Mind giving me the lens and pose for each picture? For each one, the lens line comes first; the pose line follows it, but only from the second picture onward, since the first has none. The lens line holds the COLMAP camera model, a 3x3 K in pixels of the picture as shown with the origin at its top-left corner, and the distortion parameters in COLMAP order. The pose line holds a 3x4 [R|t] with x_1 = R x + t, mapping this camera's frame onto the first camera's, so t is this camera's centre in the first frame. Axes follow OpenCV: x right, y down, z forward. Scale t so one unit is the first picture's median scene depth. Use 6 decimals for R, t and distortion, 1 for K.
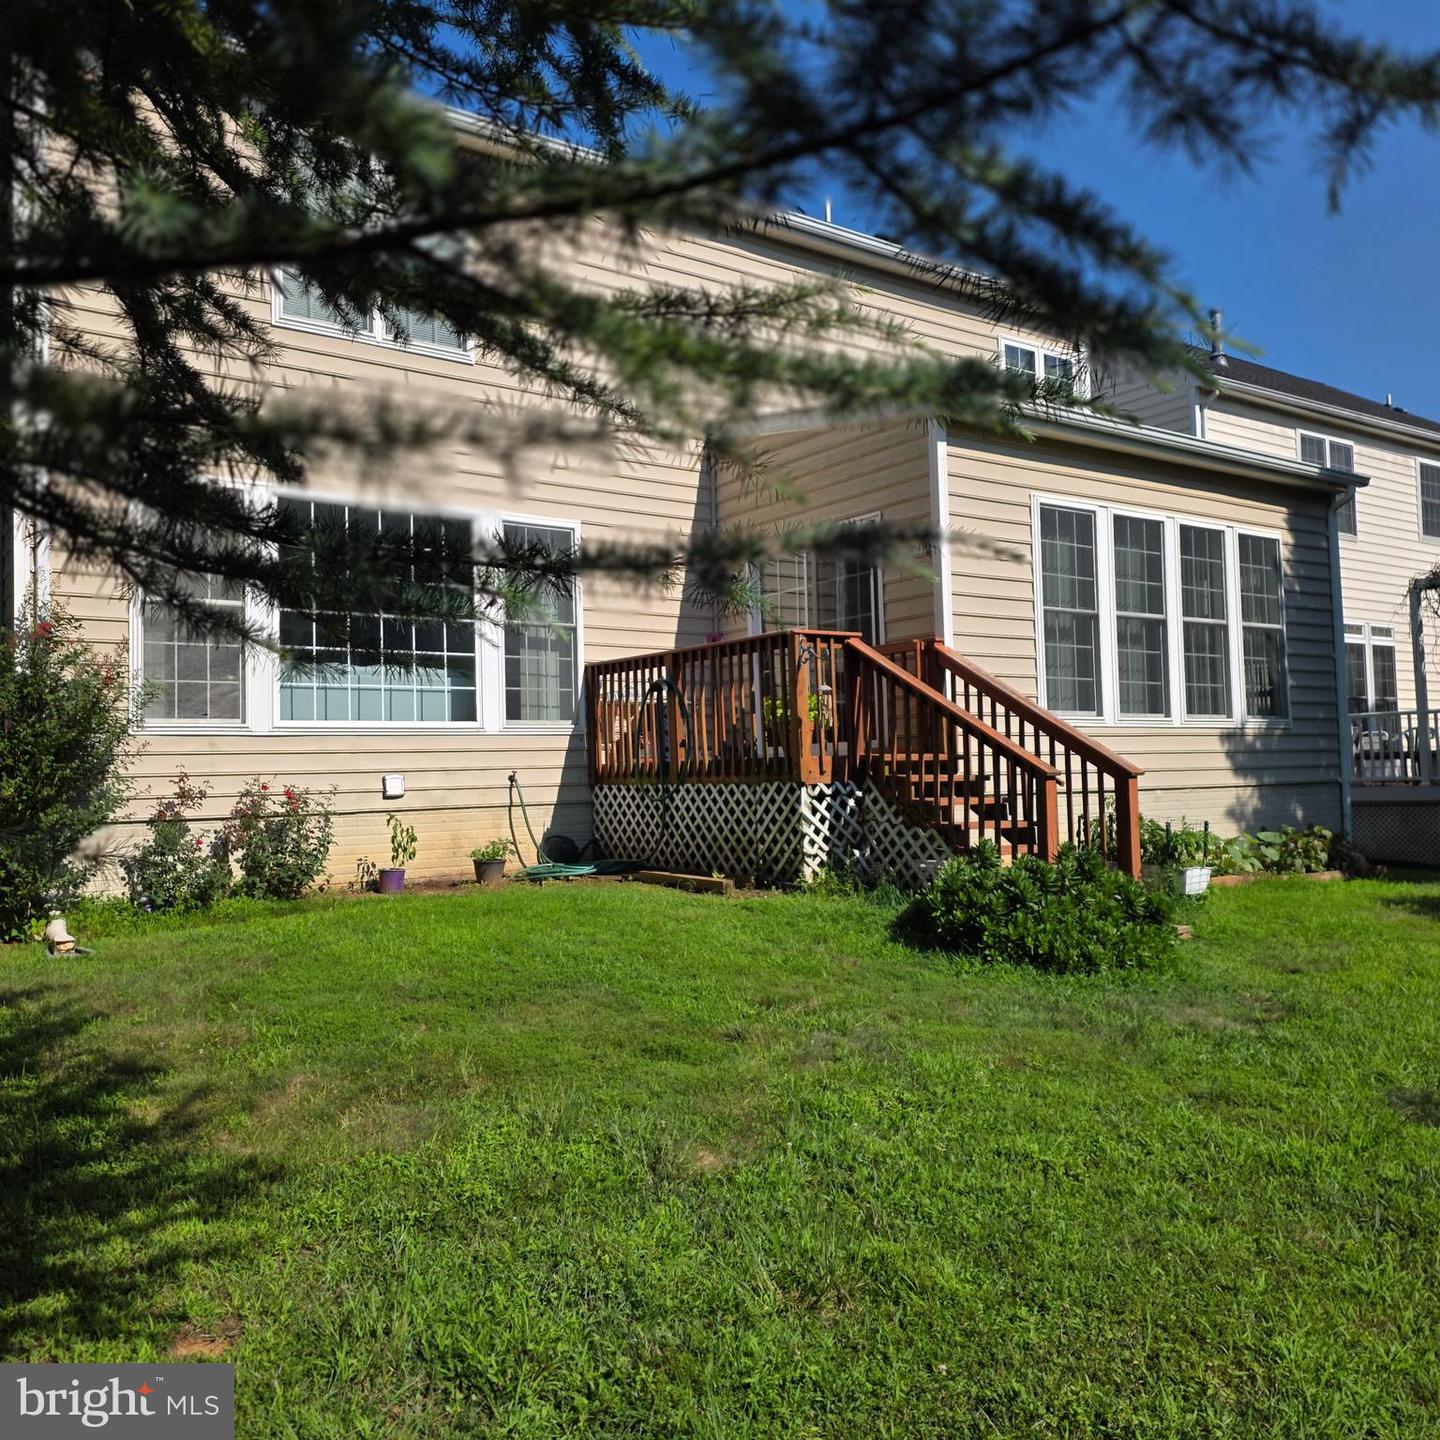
lens RADIAL K [[1280.5, 0, 720.0], [0, 1280.5, 720.0], [0, 0, 1]] dist [0.155923, -0.228968]
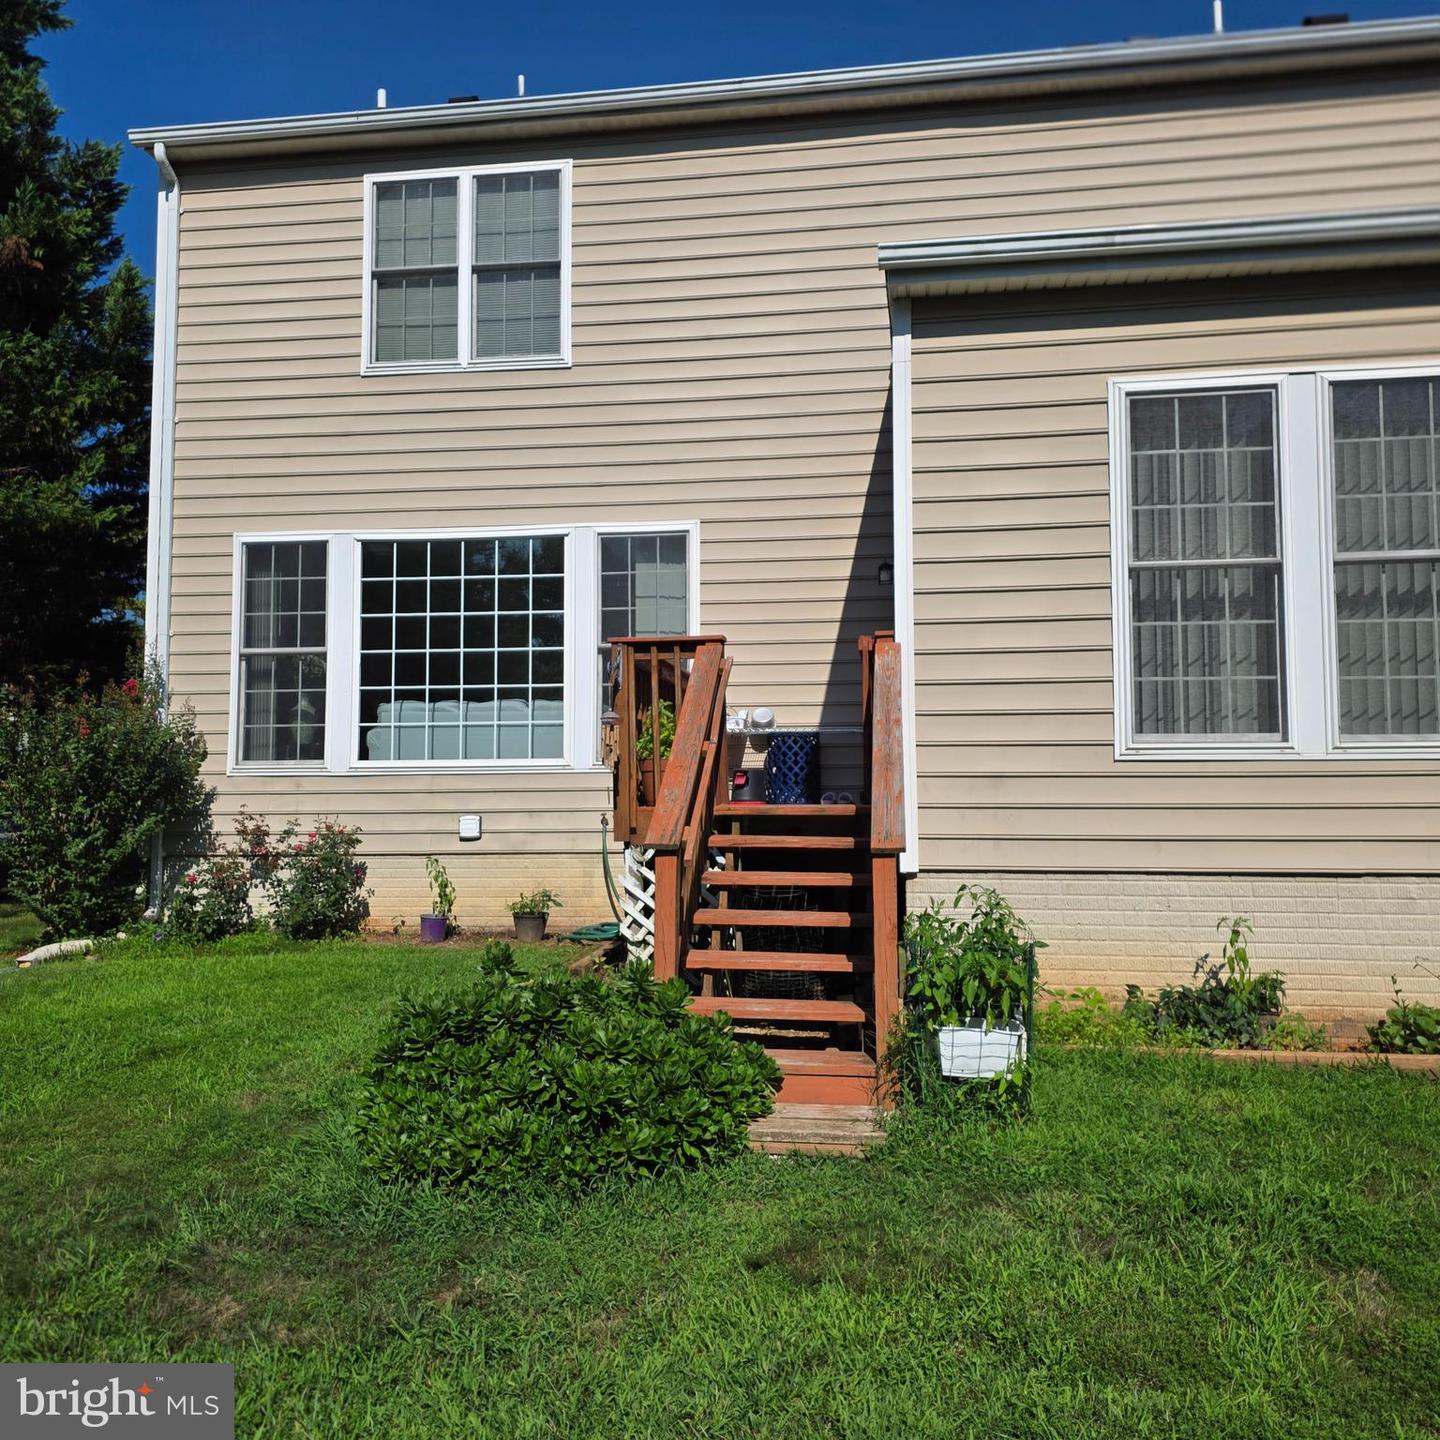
lens RADIAL K [[1280.5, 0, 720.0], [0, 1280.5, 720.0], [0, 0, 1]] dist [0.155923, -0.228968]
pose [[0.725298, -0.028567, -0.687842, 0.564037], [0.019156, 0.999589, -0.021316, -0.004636], [0.688168, 0.002284, 0.725548, 0.457282]]
